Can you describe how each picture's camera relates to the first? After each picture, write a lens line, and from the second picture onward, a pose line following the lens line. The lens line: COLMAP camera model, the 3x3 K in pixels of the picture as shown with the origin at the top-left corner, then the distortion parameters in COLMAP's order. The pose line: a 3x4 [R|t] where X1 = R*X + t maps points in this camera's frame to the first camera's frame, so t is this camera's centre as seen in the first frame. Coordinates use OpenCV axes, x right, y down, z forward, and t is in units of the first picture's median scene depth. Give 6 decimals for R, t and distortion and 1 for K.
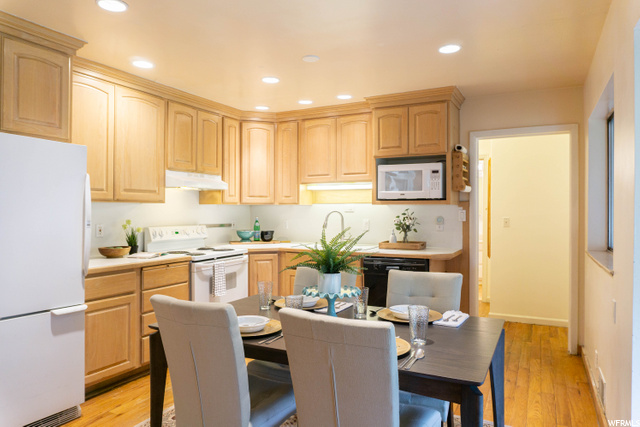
lens RADIAL K [[441.1, 0, 319.7], [0, 441.1, 212.8], [0, 0, 1]] dist [-0.009879, -0.001935]
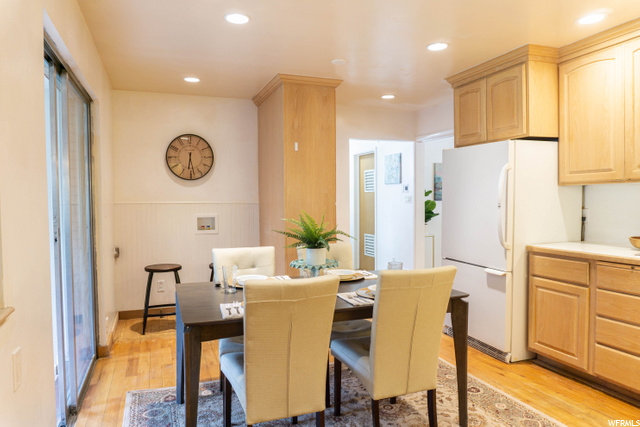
lens RADIAL K [[441.1, 0, 319.6], [0, 441.1, 214.2], [0, 0, 1]] dist [-0.009879, -0.001935]
pose [[-0.675281, 0.028425, -0.737013, 0.606007], [0.008953, 0.999499, 0.030346, 0.006055], [0.737506, 0.013894, -0.675197, 1.247396]]
